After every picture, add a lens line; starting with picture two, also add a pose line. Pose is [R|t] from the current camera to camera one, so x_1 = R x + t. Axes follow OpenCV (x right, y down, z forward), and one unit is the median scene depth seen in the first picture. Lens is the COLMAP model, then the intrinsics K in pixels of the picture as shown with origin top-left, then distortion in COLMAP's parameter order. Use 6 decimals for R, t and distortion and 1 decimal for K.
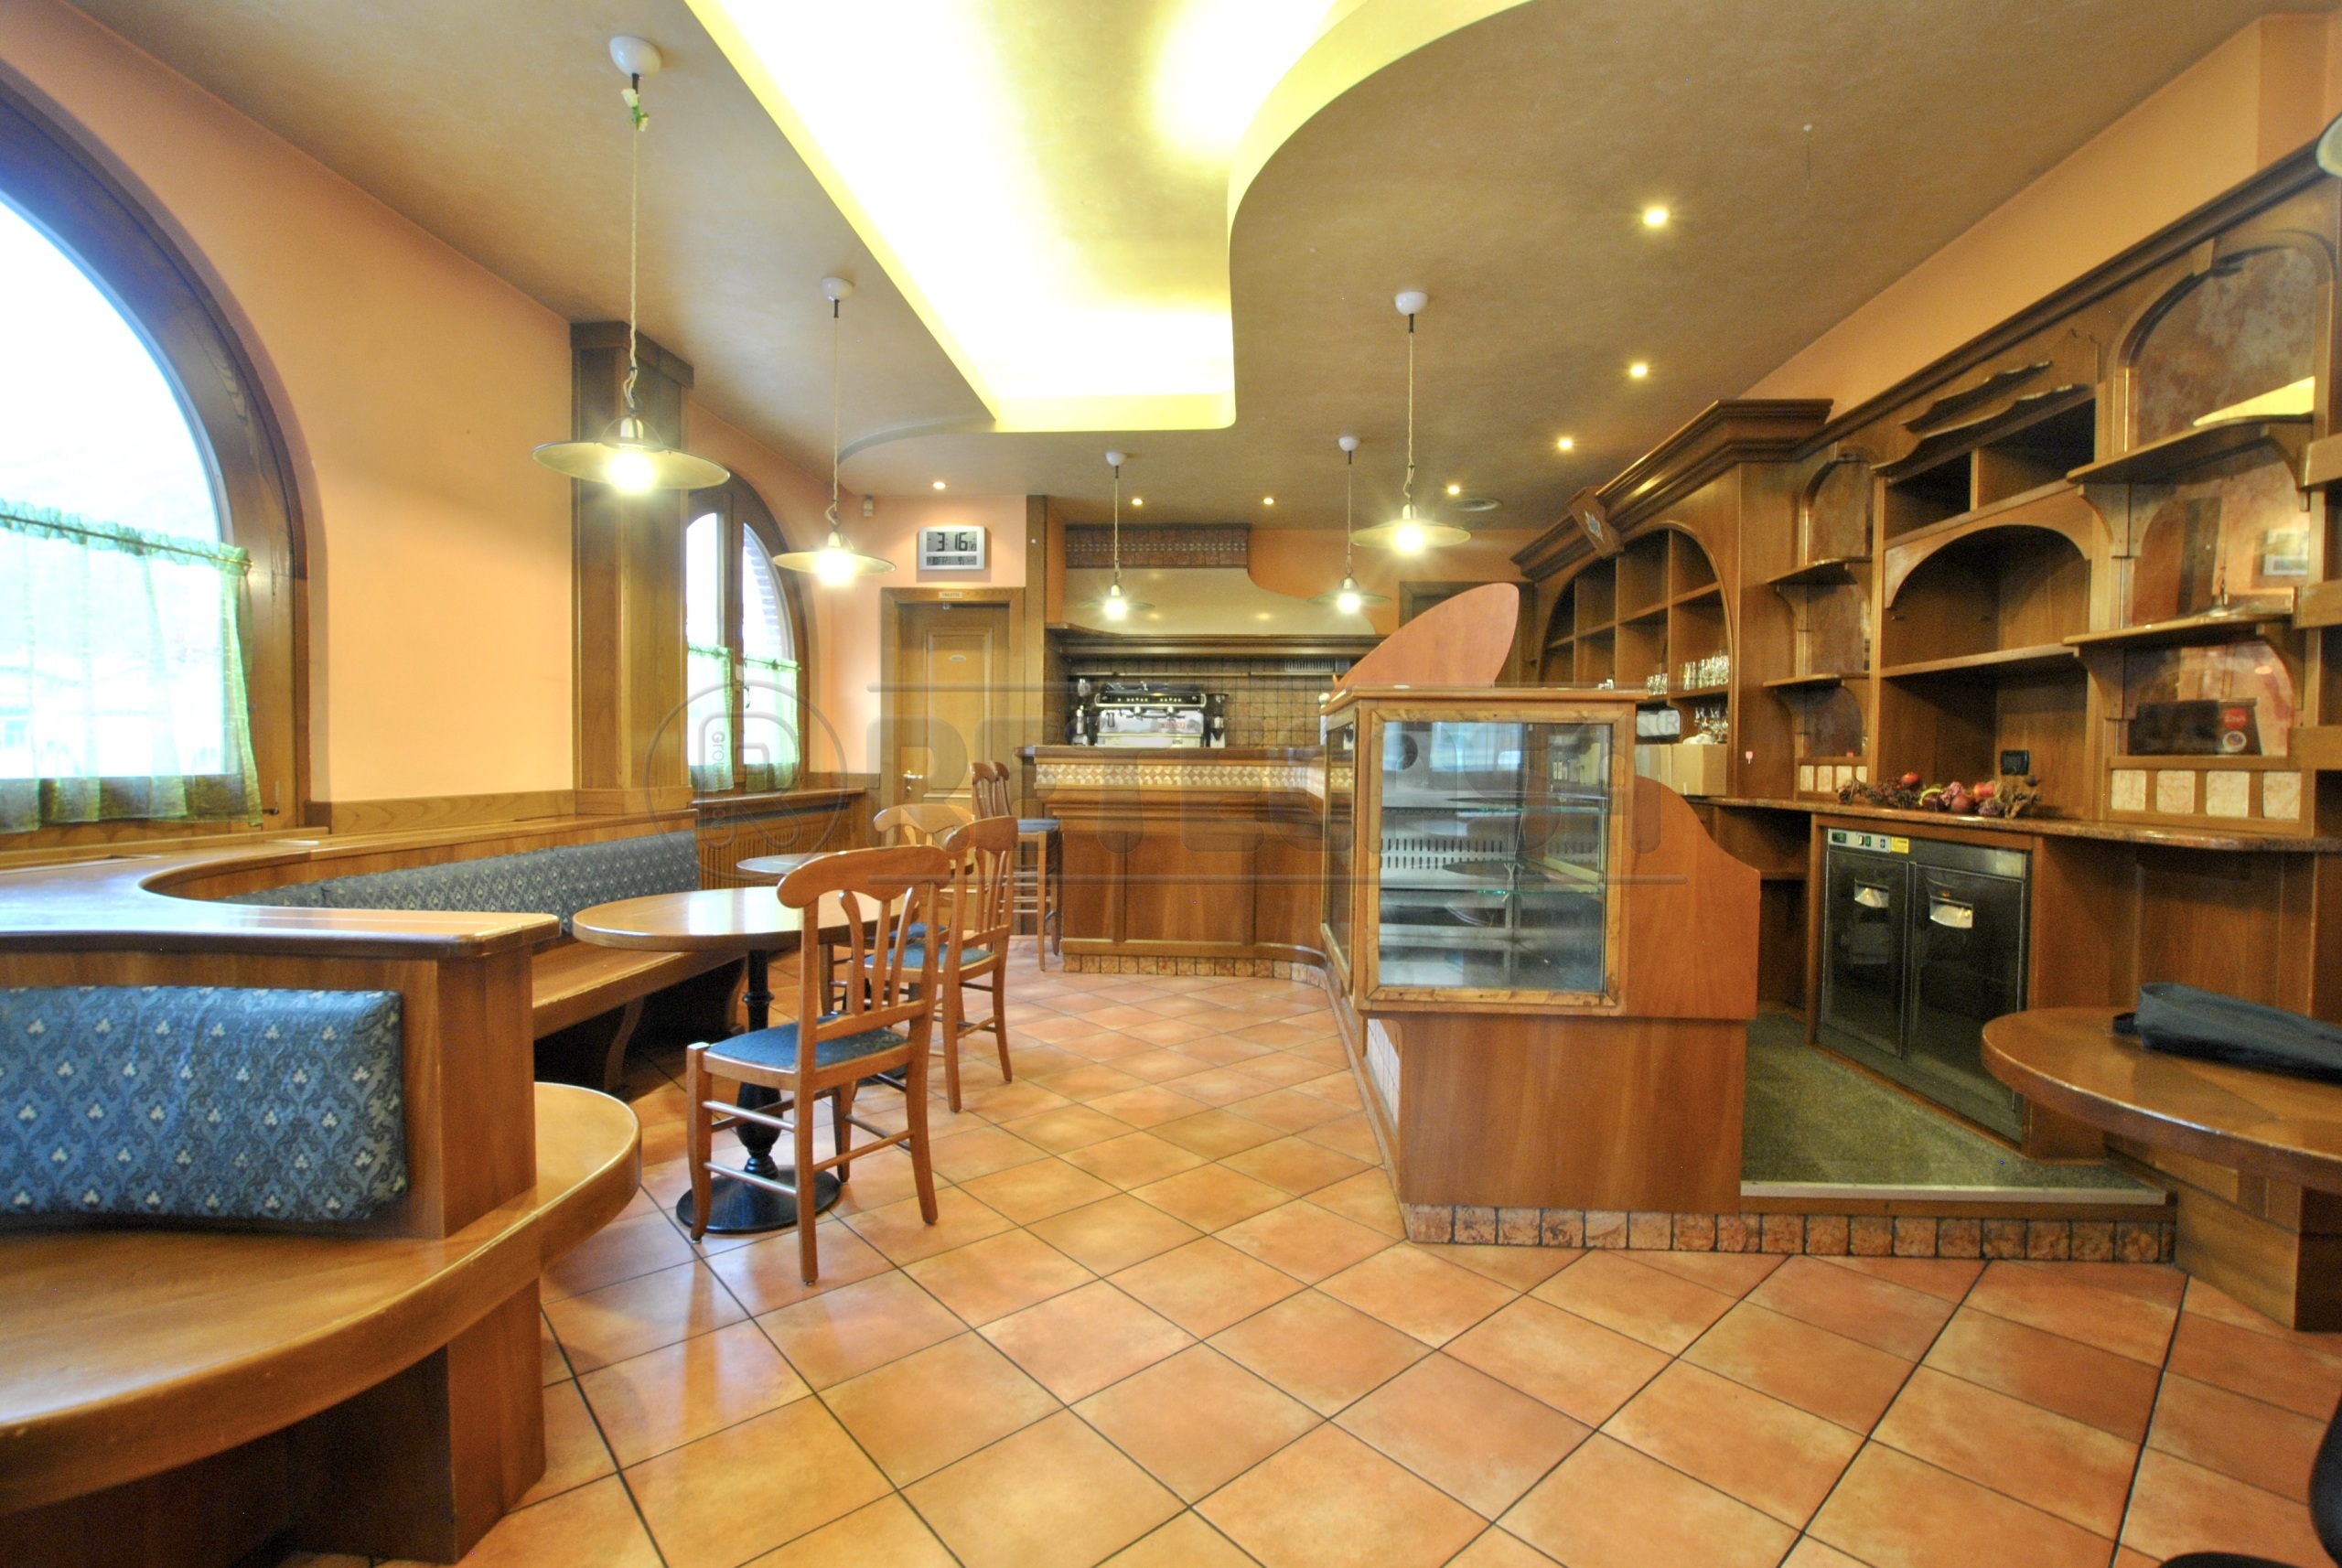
lens RADIAL K [[1035.9, 0, 1171.0], [0, 1035.9, 784.0], [0, 0, 1]] dist [-0.035038, 0.007405]
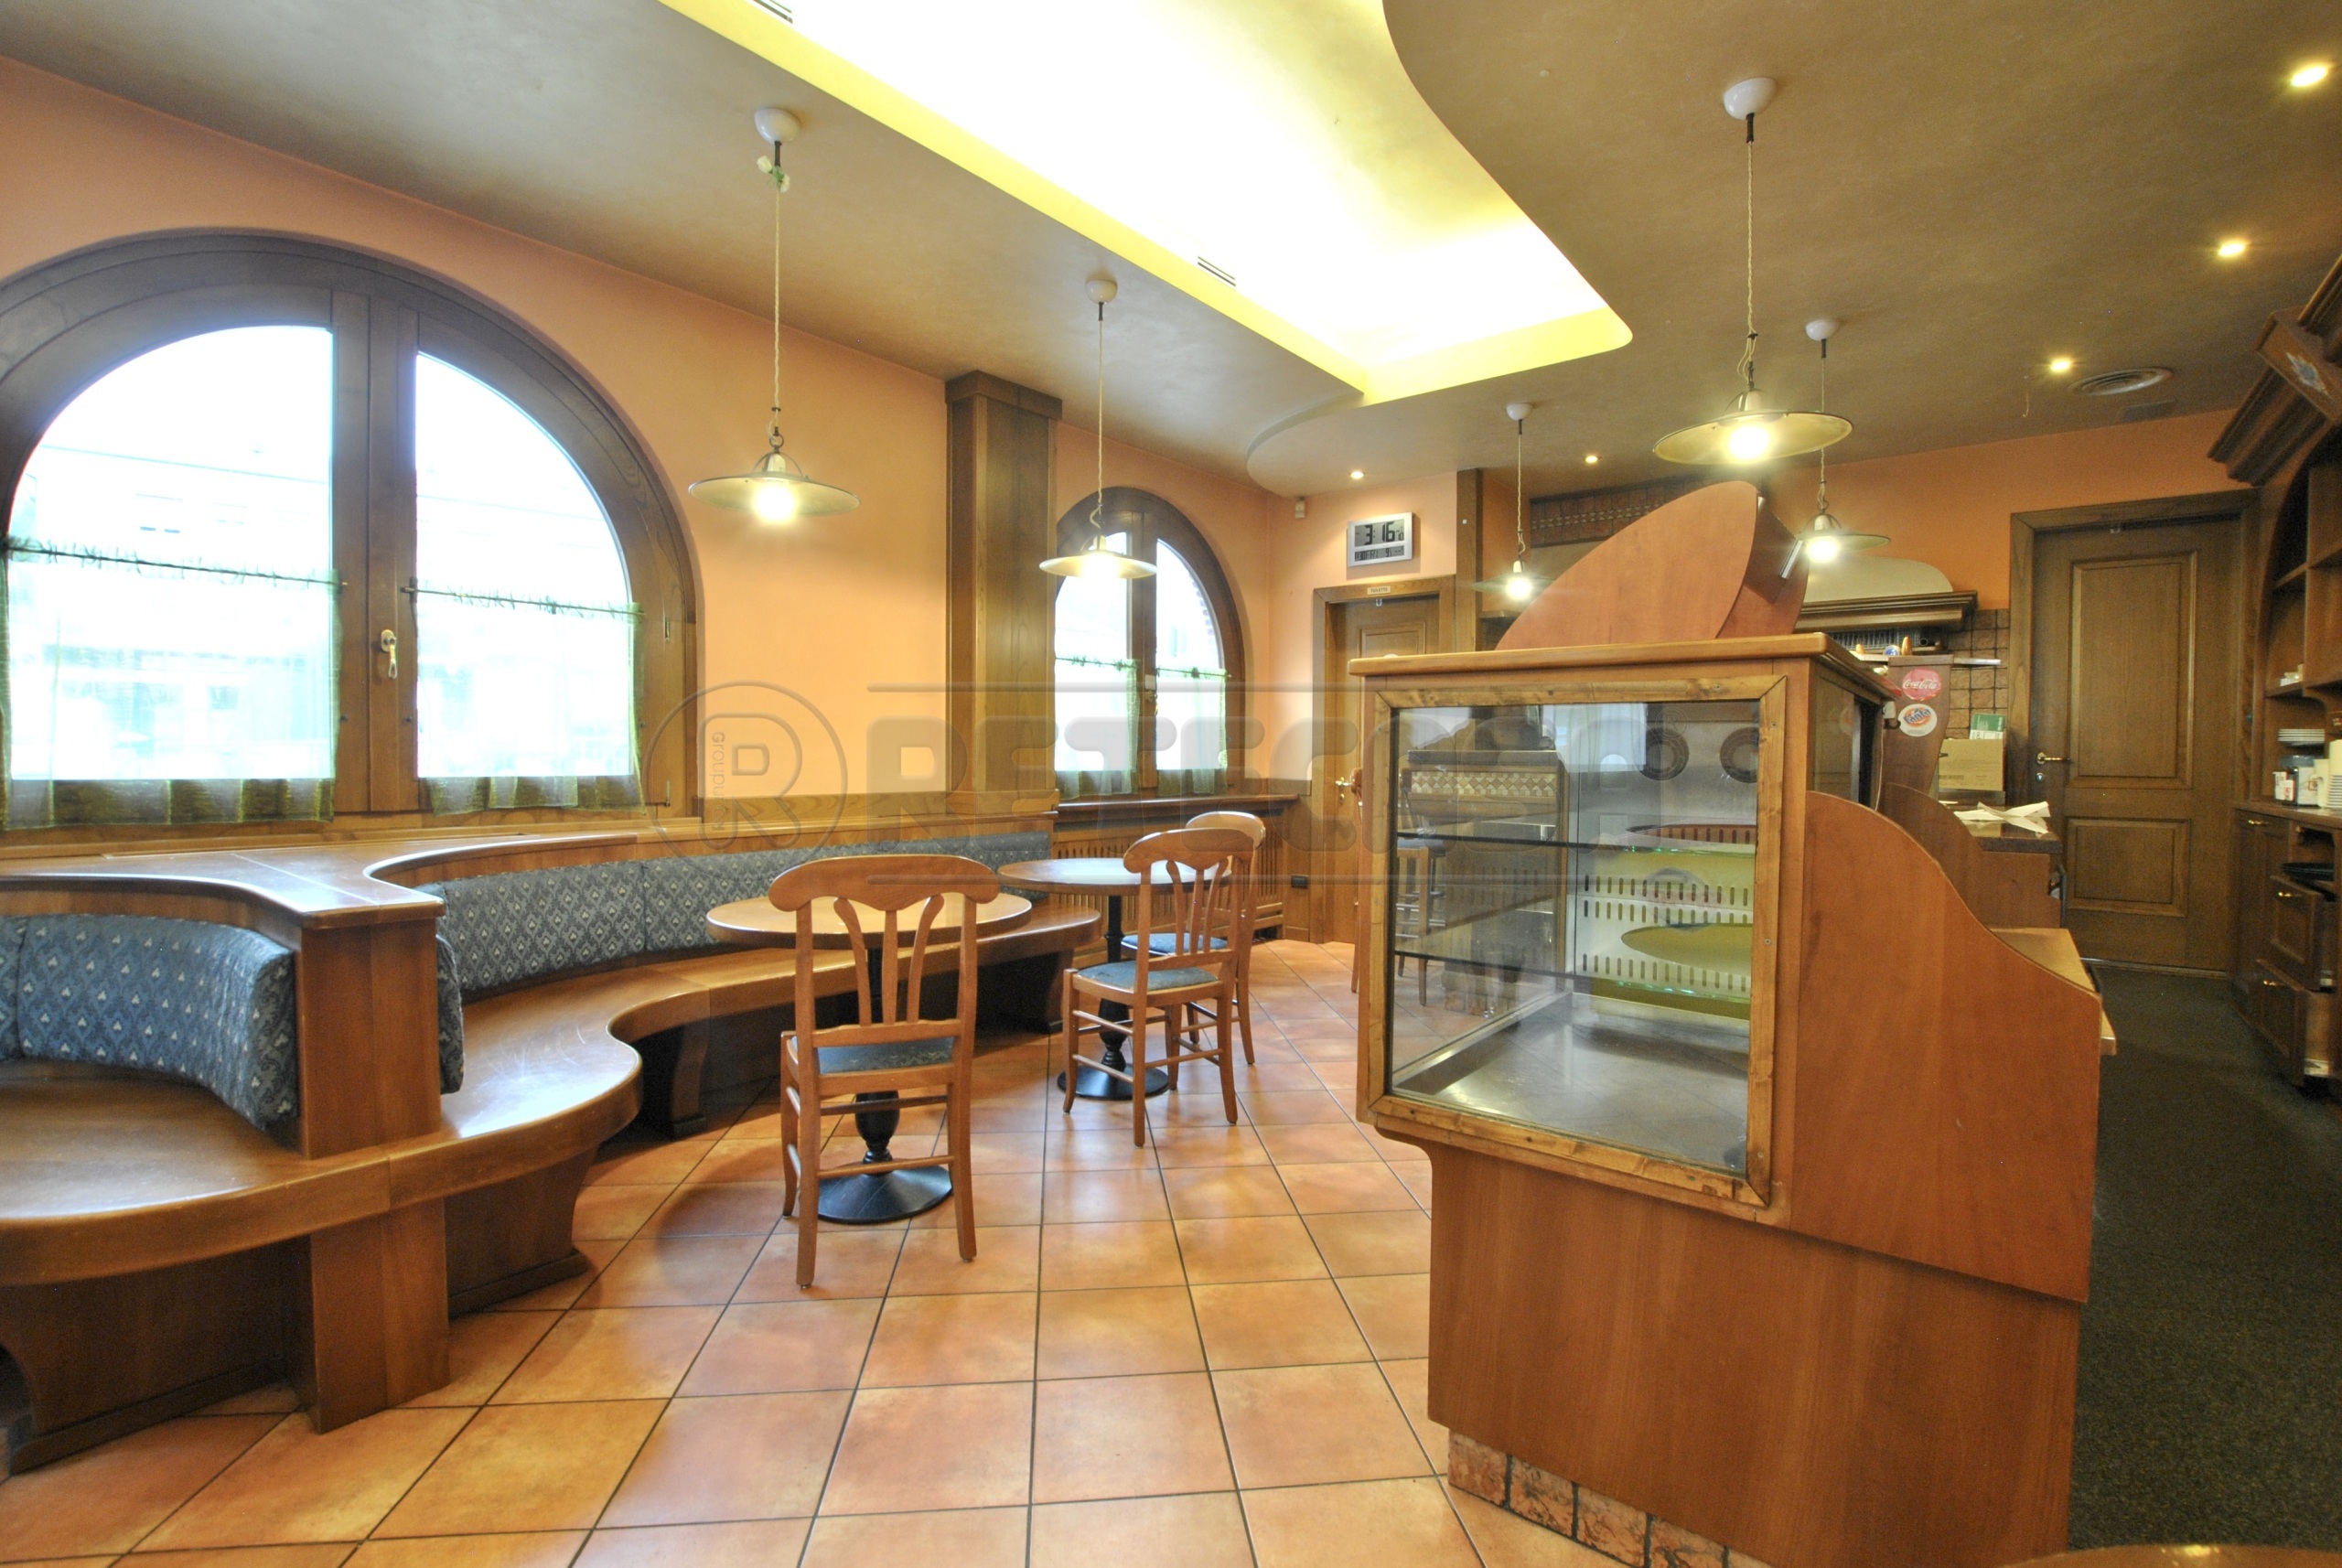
lens RADIAL K [[1035.9, 0, 1171.0], [0, 1035.9, 784.0], [0, 0, 1]] dist [-0.035038, 0.007405]
pose [[0.818701, 0.011648, -0.574101, 0.335966], [-0.015735, 0.999874, -0.002152, -0.005032], [0.574004, 0.010795, 0.818781, 0.250545]]
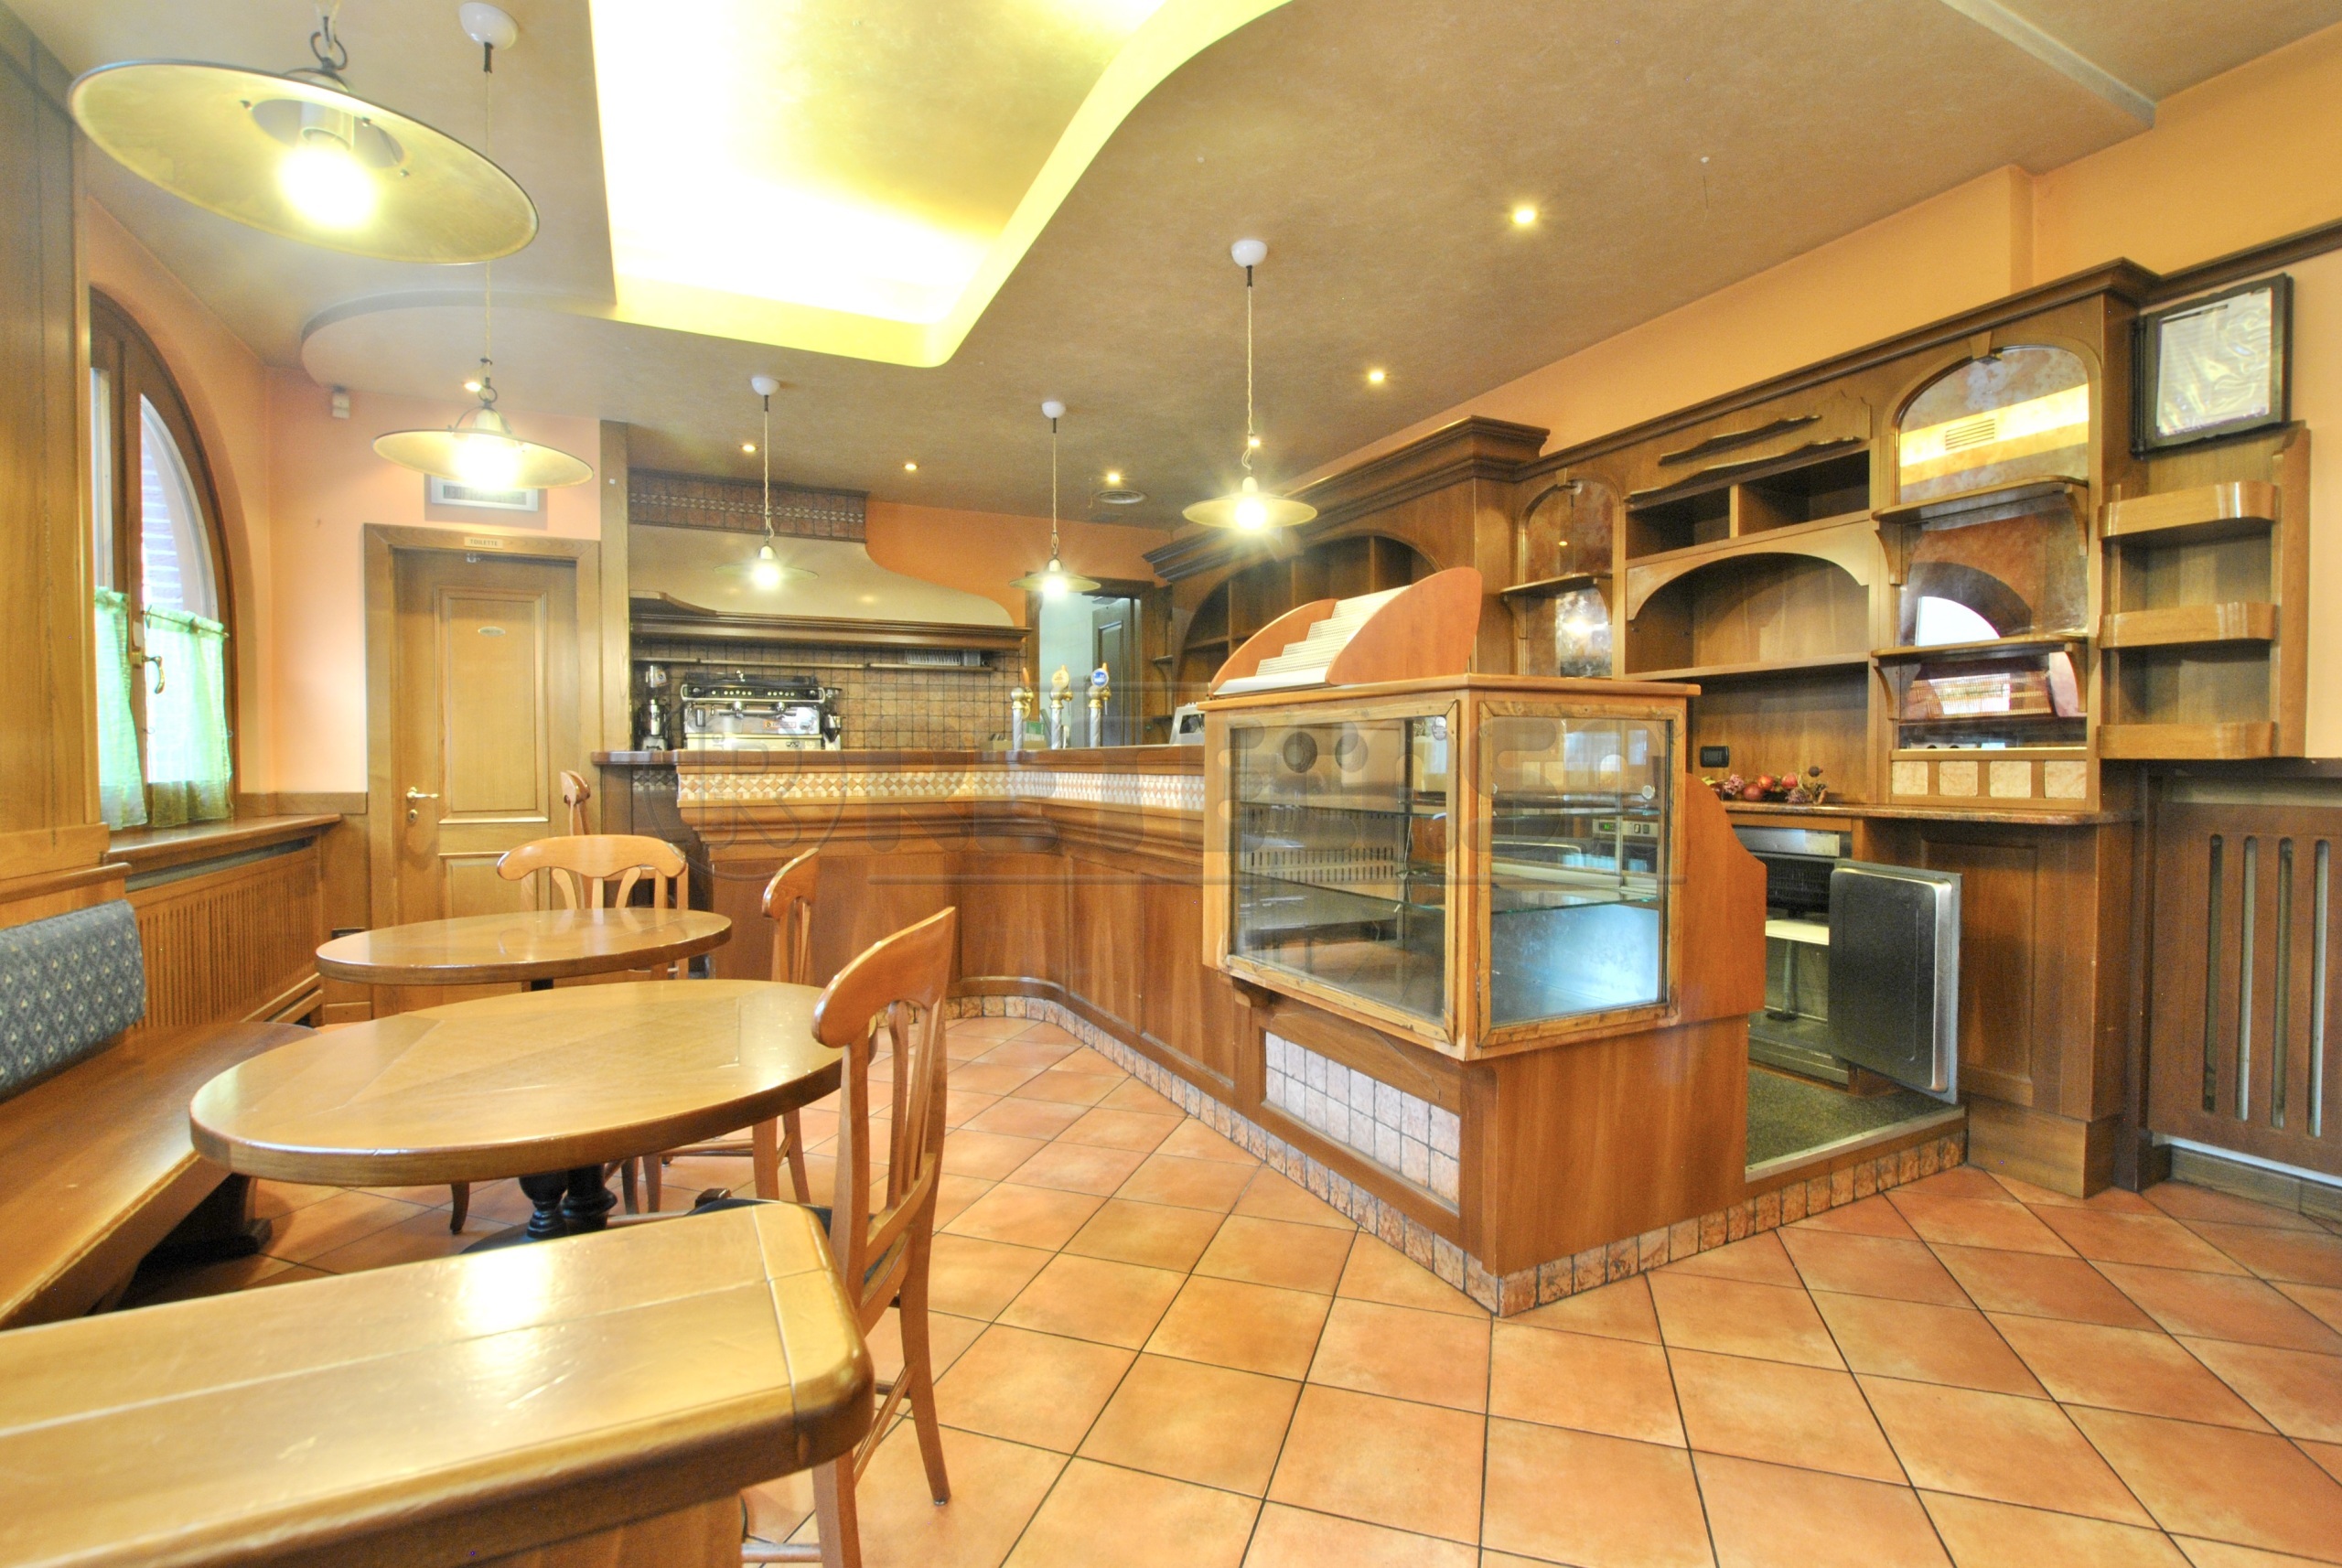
lens RADIAL K [[1033.1, 0, 1171.0], [0, 1033.1, 784.0], [0, 0, 1]] dist [-0.025700, 0.000099]
pose [[0.864972, -0.024187, 0.501237, -0.311459], [0.025266, 0.999670, 0.004639, -0.010938], [-0.501183, 0.008652, 0.865298, 0.282955]]
